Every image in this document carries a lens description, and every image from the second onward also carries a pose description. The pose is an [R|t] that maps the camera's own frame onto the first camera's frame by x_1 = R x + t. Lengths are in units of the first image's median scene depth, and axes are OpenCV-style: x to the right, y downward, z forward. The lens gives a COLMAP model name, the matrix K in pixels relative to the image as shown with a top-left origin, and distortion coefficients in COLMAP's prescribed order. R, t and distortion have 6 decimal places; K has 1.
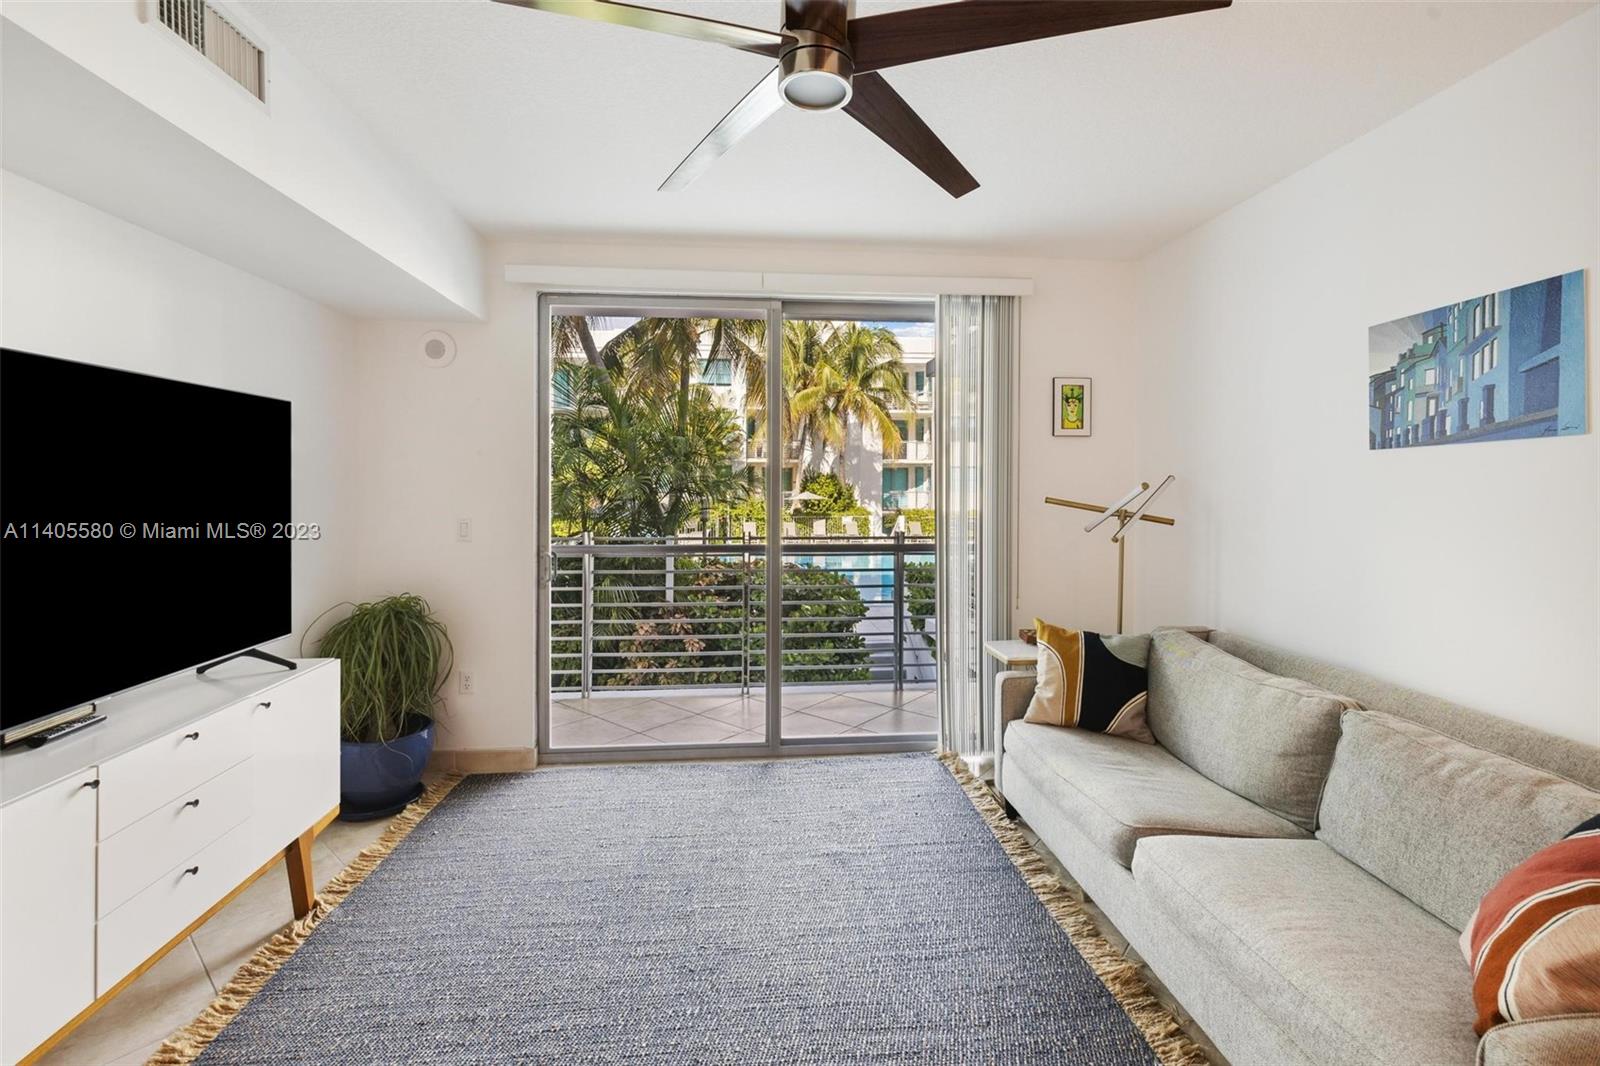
lens RADIAL K [[686.8, 0, 795.0], [0, 686.8, 489.8], [0, 0, 1]] dist [0.000032, 0.000370]
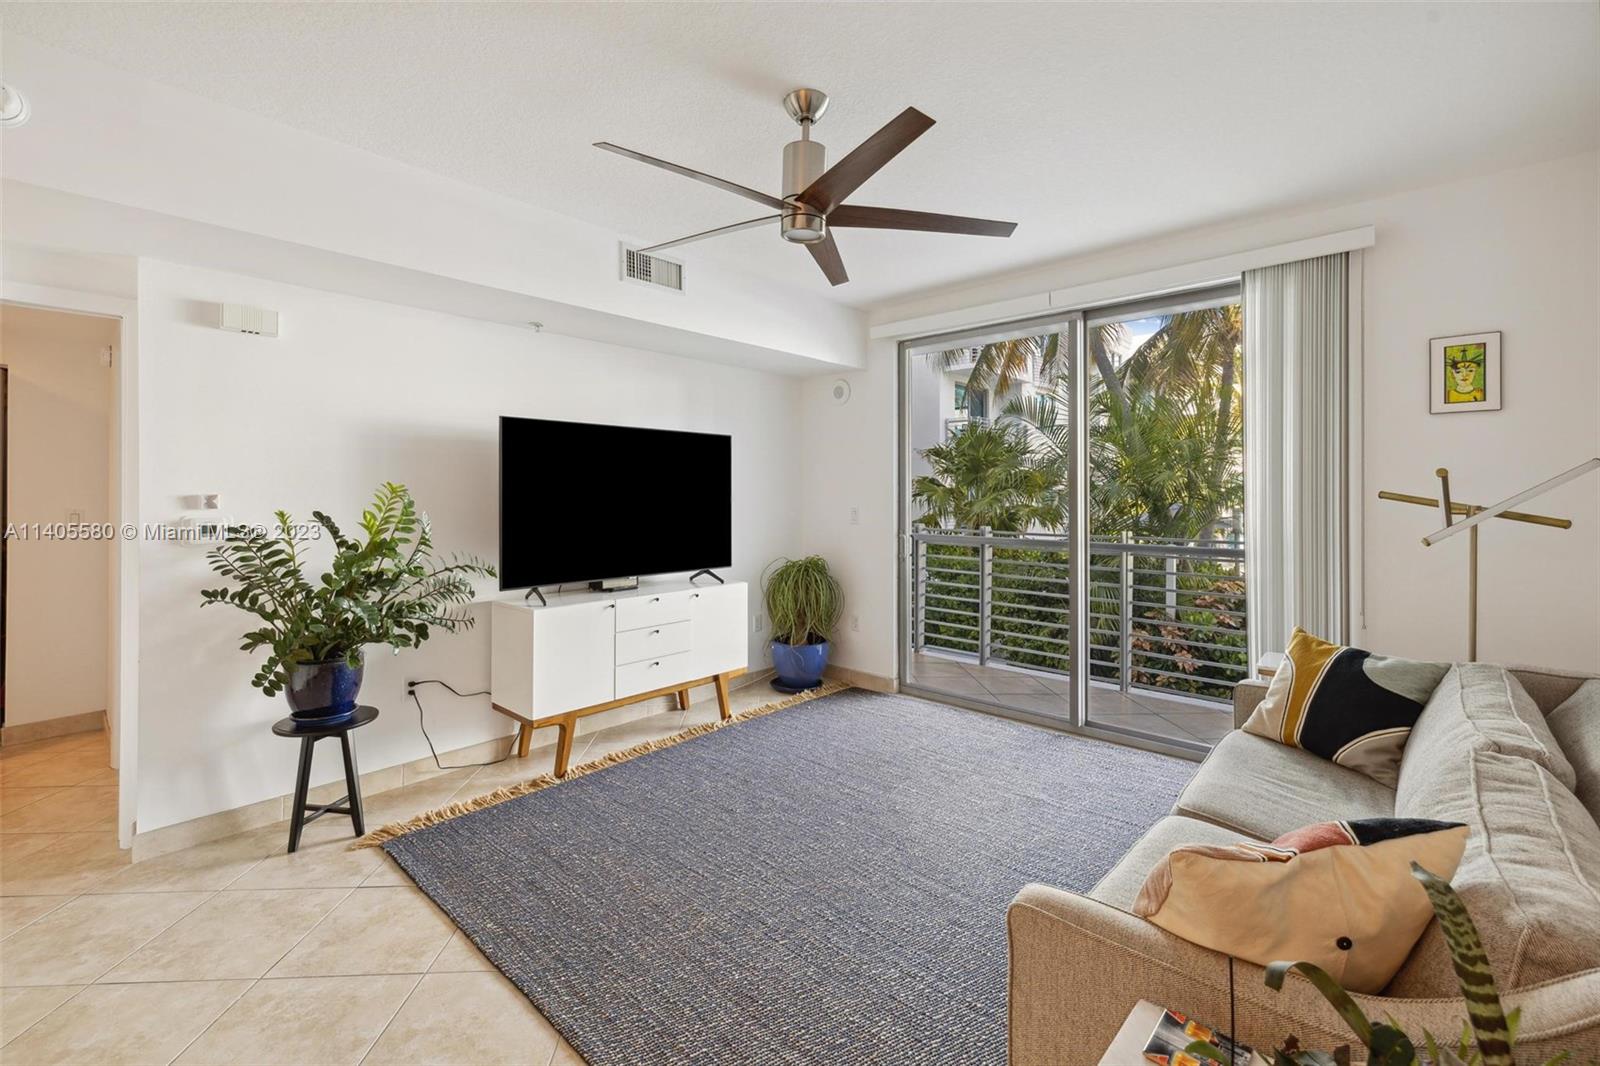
lens RADIAL K [[687.8, 0, 806.9], [0, 687.8, 492.4], [0, 0, 1]] dist [0.000807, 0.000232]
pose [[0.681052, -0.002616, -0.732231, 0.574314], [-0.008001, 0.999907, -0.011014, 0.030631], [0.732192, 0.013360, 0.680968, -0.059922]]
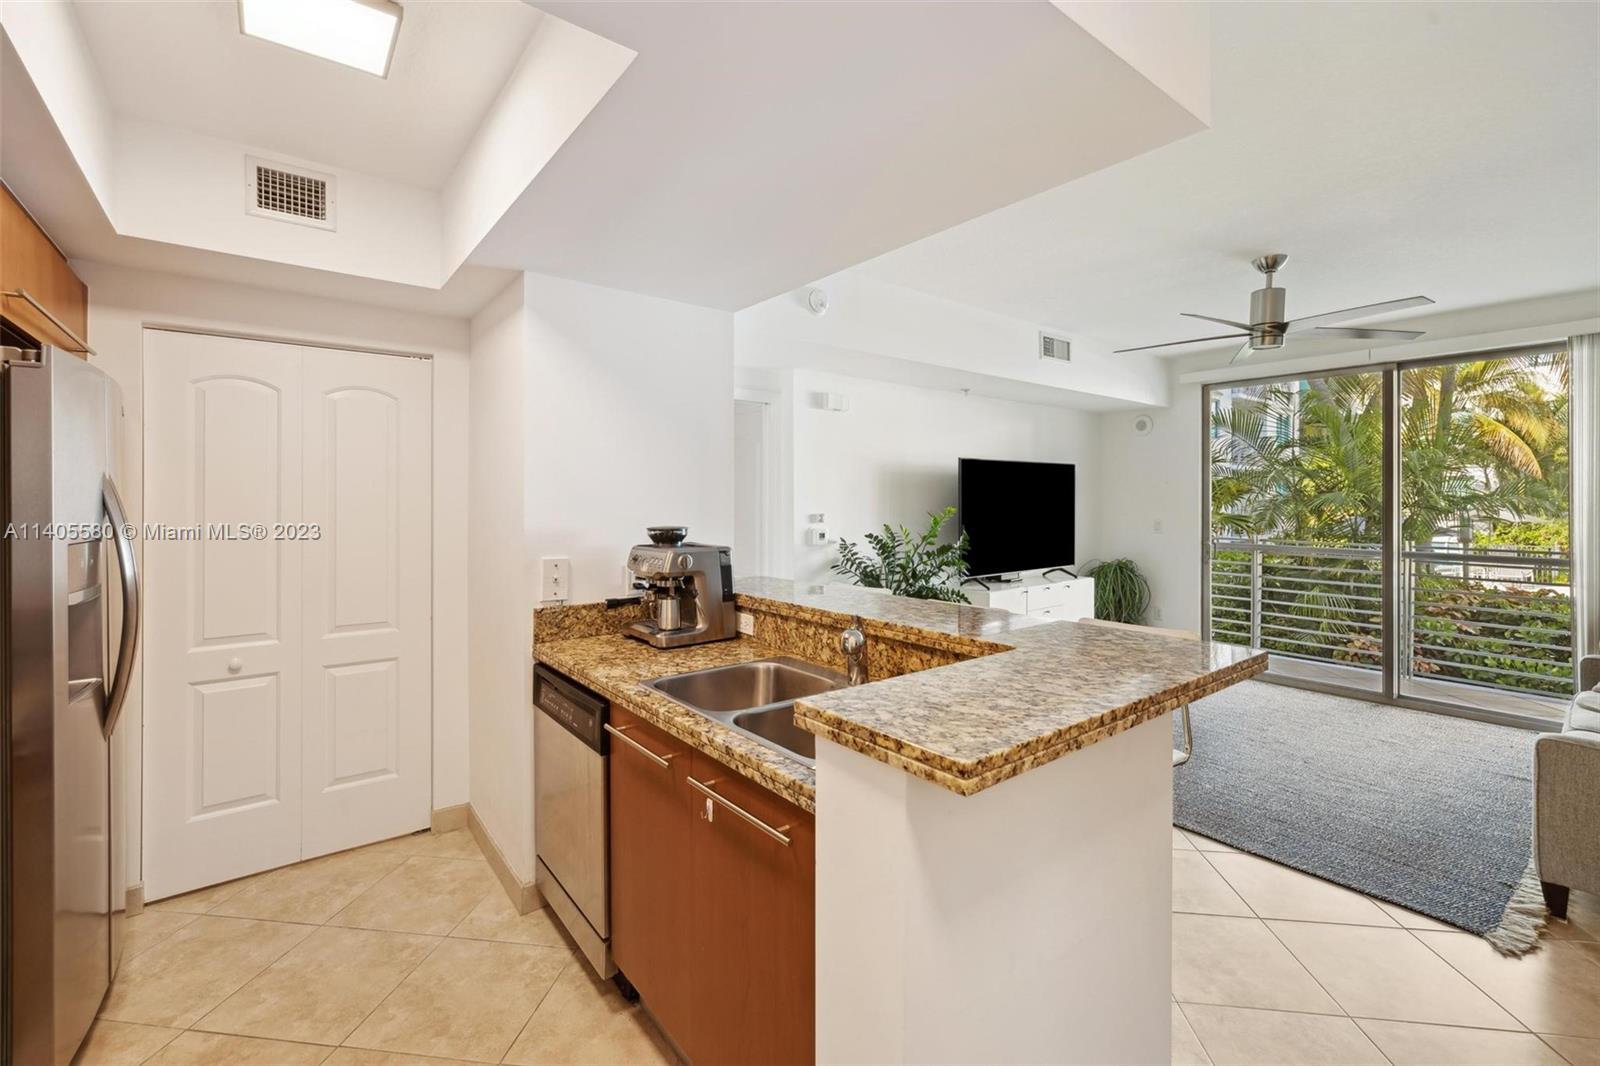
lens RADIAL K [[686.8, 0, 795.0], [0, 686.8, 489.8], [0, 0, 1]] dist [0.000032, 0.000370]
pose [[0.550495, -0.009007, -0.834790, 0.545283], [-0.008795, 0.999824, -0.016587, 0.004094], [0.834792, 0.016473, 0.550319, -0.852404]]
